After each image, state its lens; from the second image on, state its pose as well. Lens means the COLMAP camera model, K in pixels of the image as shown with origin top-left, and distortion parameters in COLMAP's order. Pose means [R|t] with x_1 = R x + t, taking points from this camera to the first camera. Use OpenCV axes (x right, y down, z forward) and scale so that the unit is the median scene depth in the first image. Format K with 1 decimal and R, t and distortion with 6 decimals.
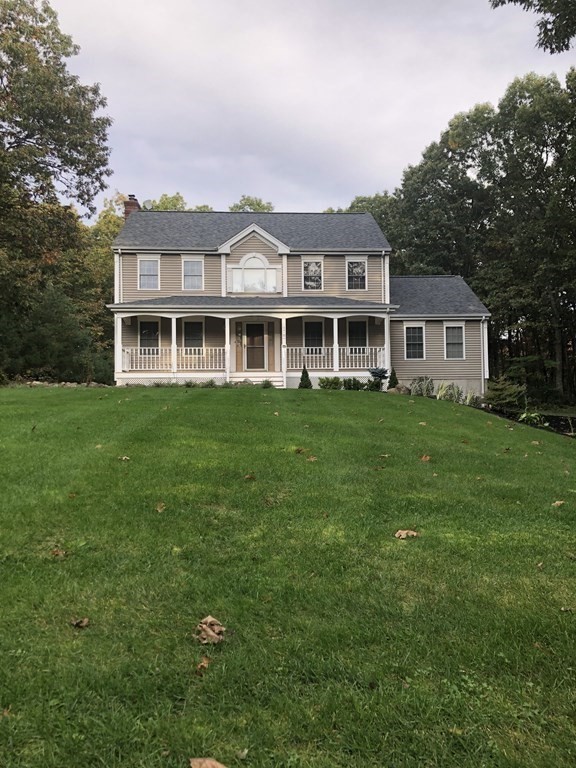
lens RADIAL K [[617.8, 0, 288.0], [0, 617.8, 384.0], [0, 0, 1]] dist [0.068909, -0.101474]
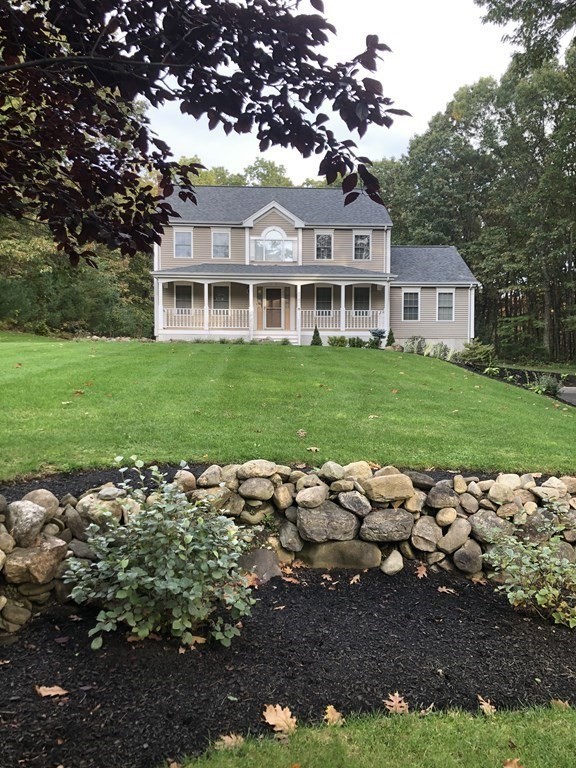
lens RADIAL K [[617.8, 0, 288.0], [0, 617.8, 384.0], [0, 0, 1]] dist [0.068909, -0.101474]
pose [[0.999857, 0.015124, -0.007501, -0.015461], [-0.014516, 0.997047, 0.075407, -0.006527], [0.008620, -0.075288, 0.997125, -0.180209]]
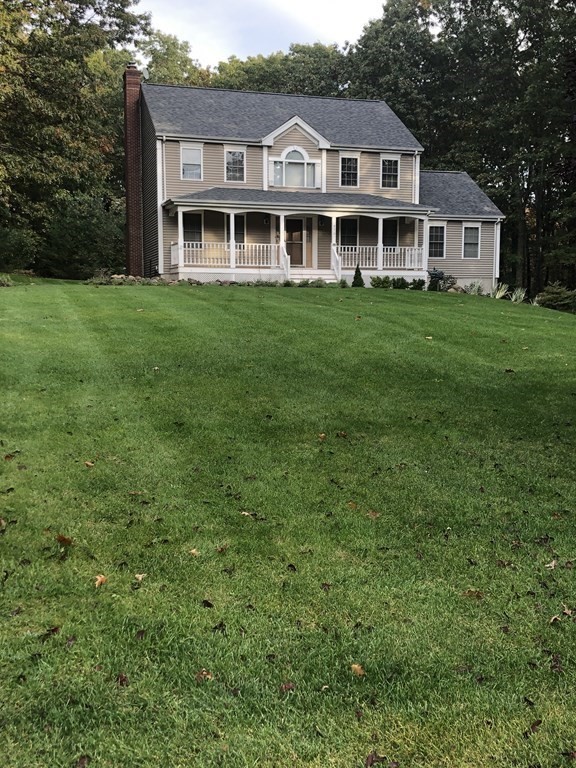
lens RADIAL K [[860.0, 0, 288.0], [0, 860.0, 384.0], [0, 0, 1]] dist [0.064418, -0.163734]
pose [[0.971842, -0.009095, 0.235456, -0.405496], [-0.023242, 0.990682, 0.134199, -0.020702], [-0.234483, -0.135893, 0.962575, -0.385771]]
